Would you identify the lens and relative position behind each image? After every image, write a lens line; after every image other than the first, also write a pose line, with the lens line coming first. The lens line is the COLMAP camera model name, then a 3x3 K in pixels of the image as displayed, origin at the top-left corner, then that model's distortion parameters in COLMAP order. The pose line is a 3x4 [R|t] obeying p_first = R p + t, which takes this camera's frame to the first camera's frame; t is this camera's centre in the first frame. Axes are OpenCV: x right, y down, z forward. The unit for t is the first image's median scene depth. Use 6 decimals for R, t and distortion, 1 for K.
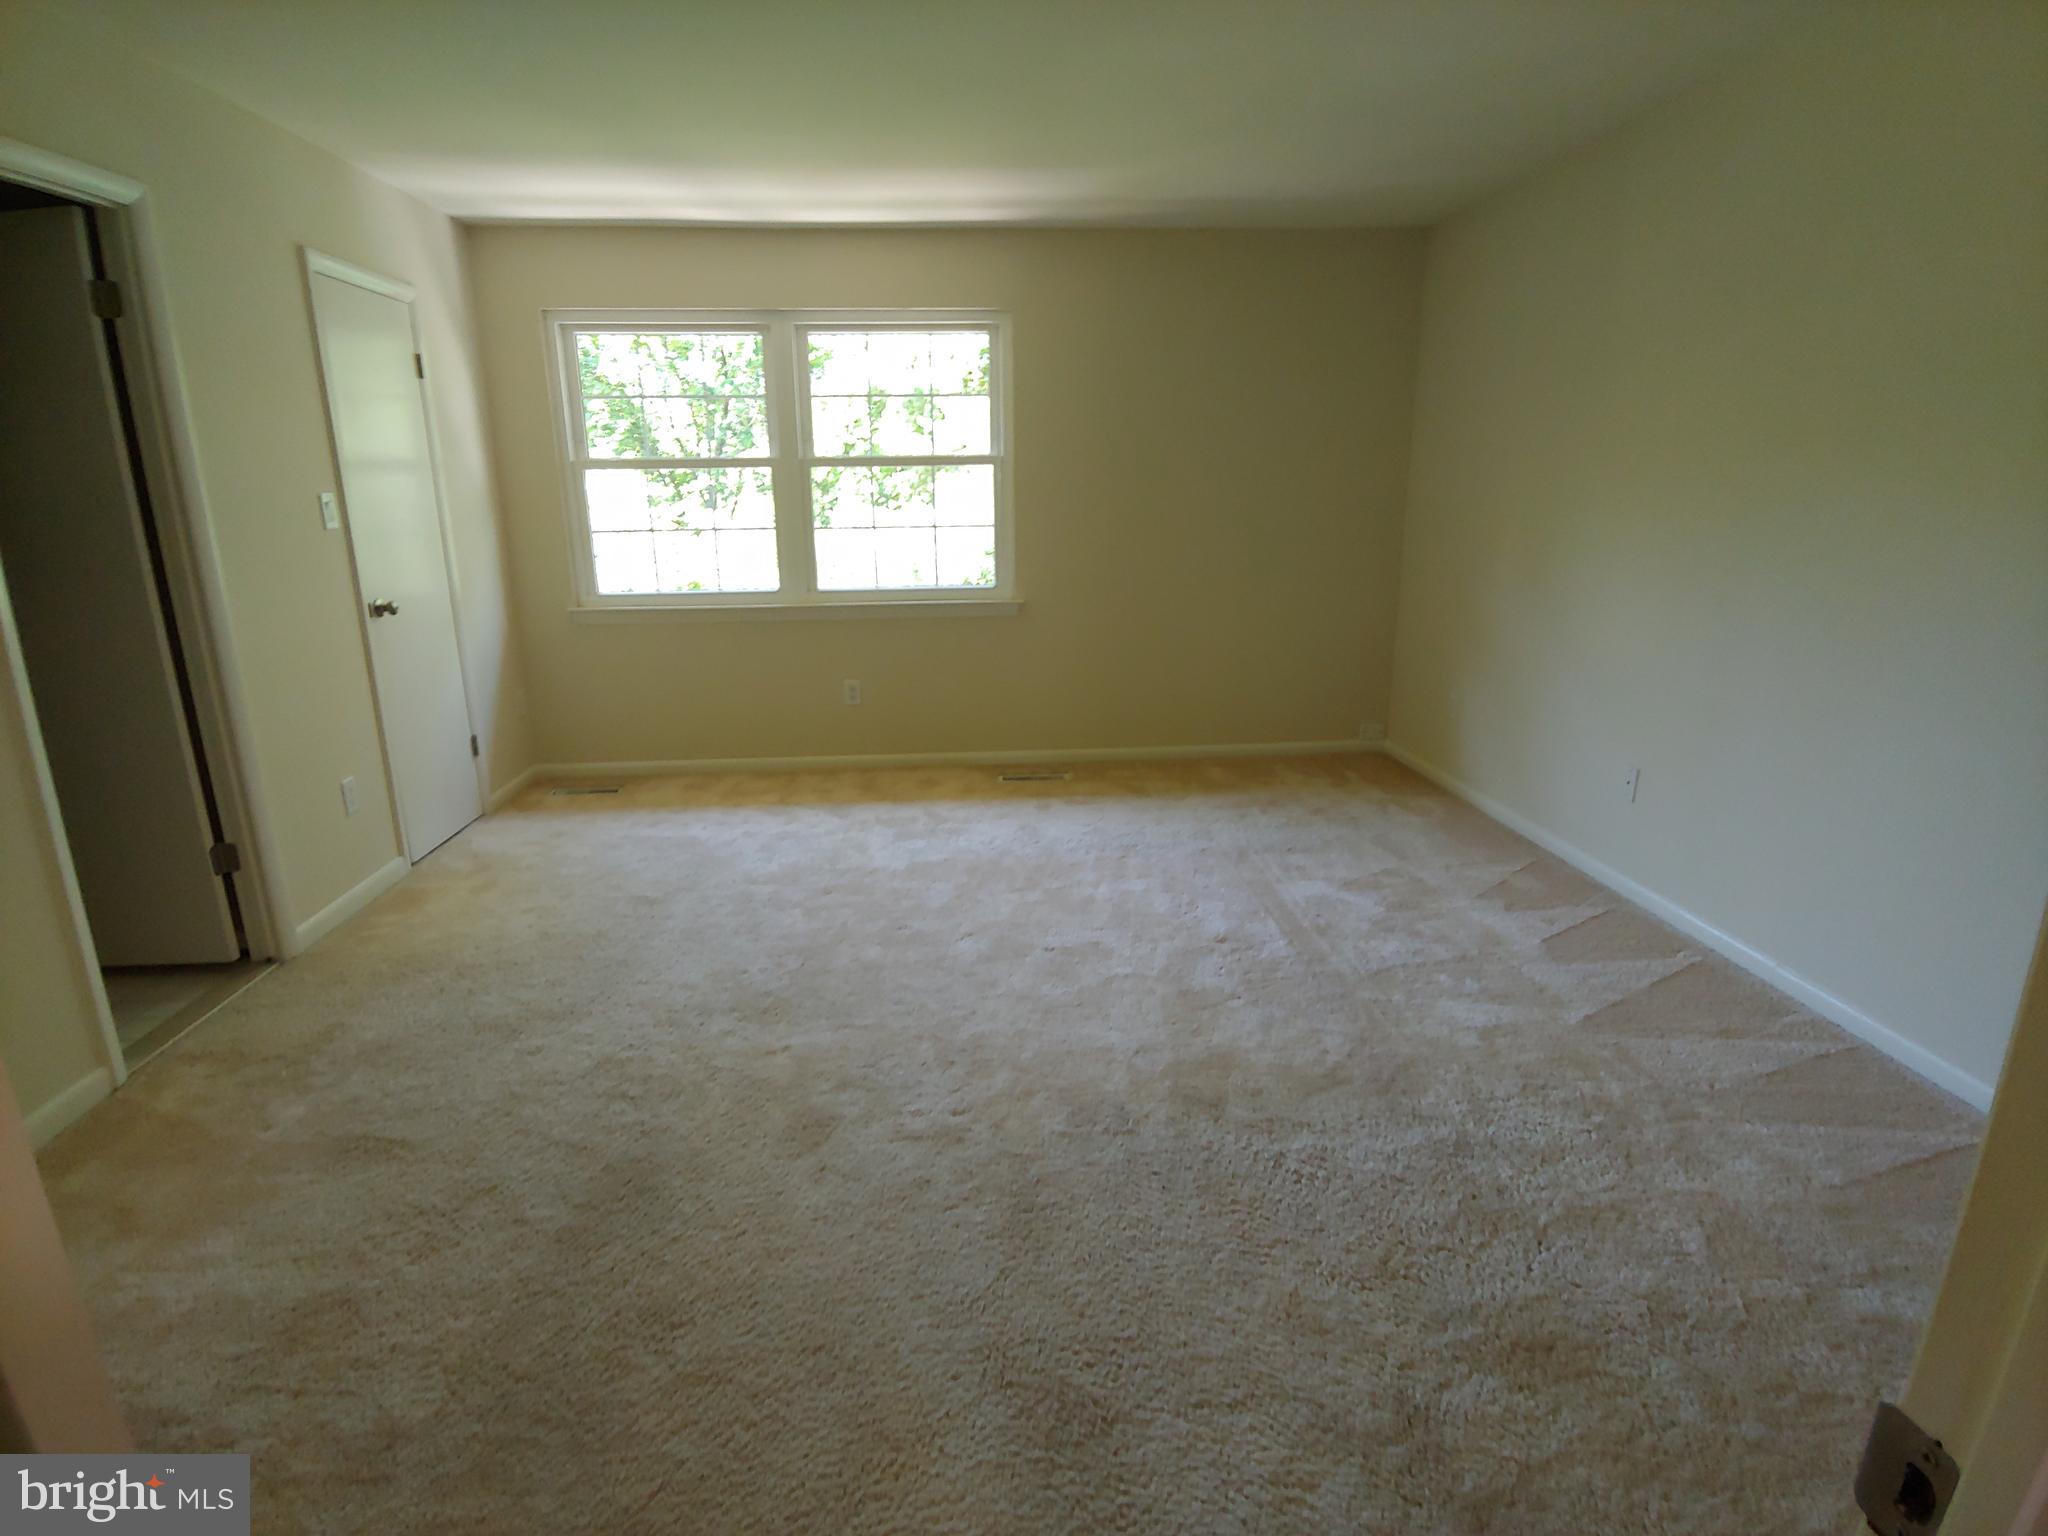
lens RADIAL K [[1027.8, 0, 1024.0], [0, 1027.8, 768.0], [0, 0, 1]] dist [0.000421, -0.000093]
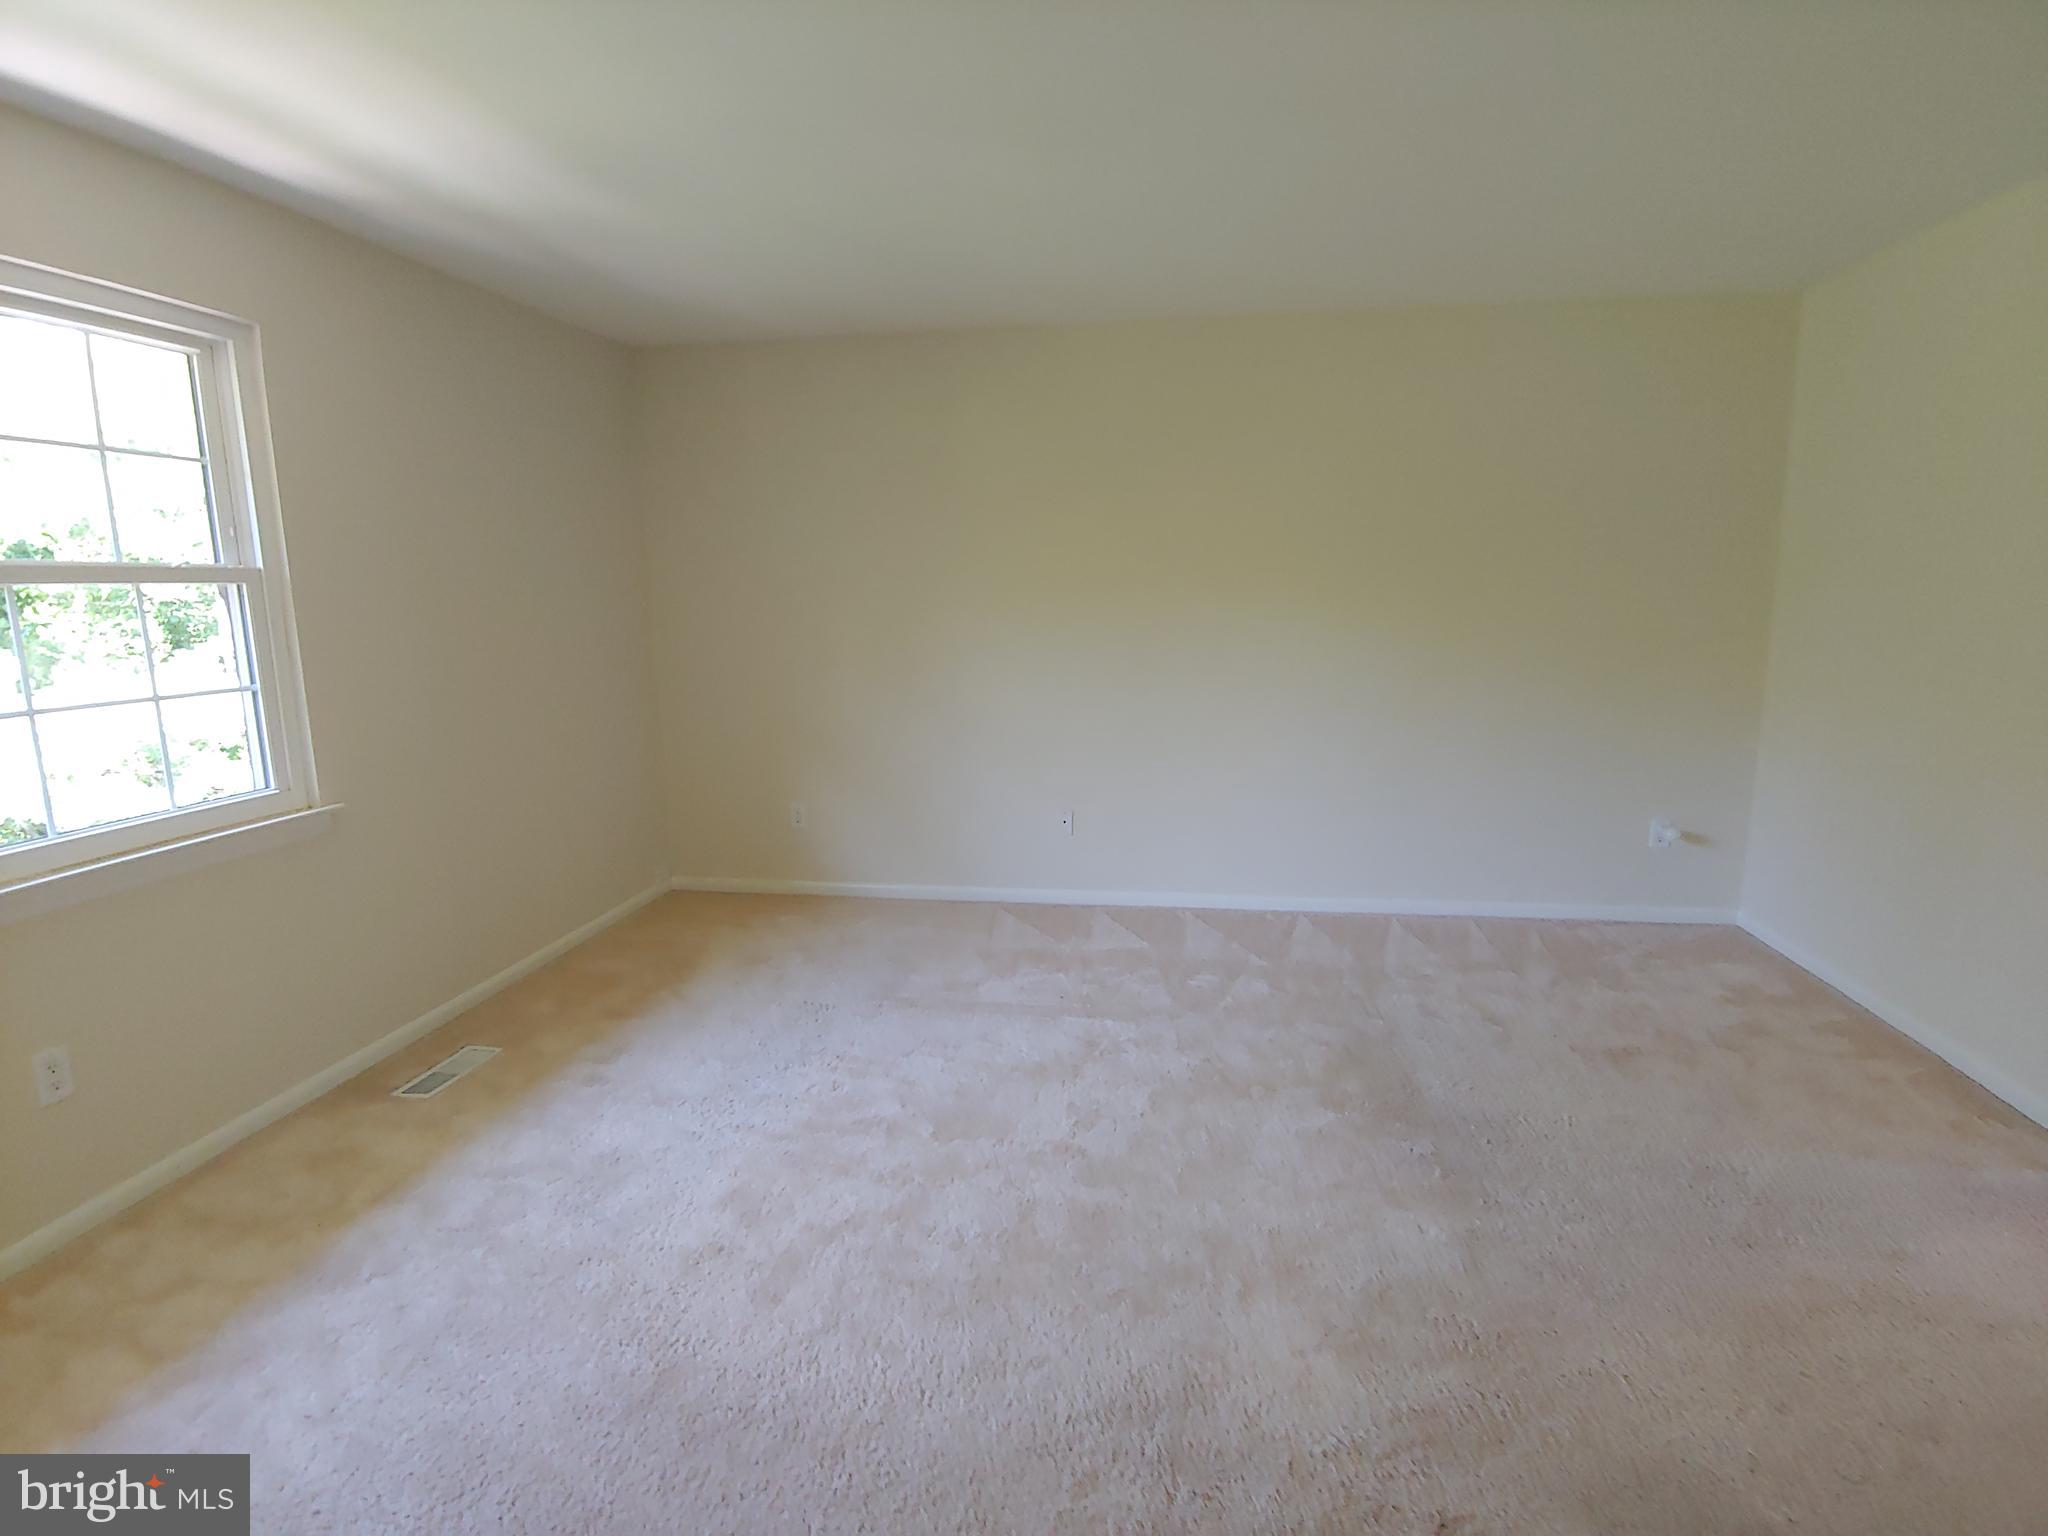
lens RADIAL K [[1027.8, 0, 1024.0], [0, 1027.8, 768.0], [0, 0, 1]] dist [0.000421, -0.000093]
pose [[0.237811, -0.155390, 0.958801, -0.659999], [0.272623, 0.958119, 0.087661, -0.176537], [-0.932267, 0.240545, 0.270214, 0.639373]]
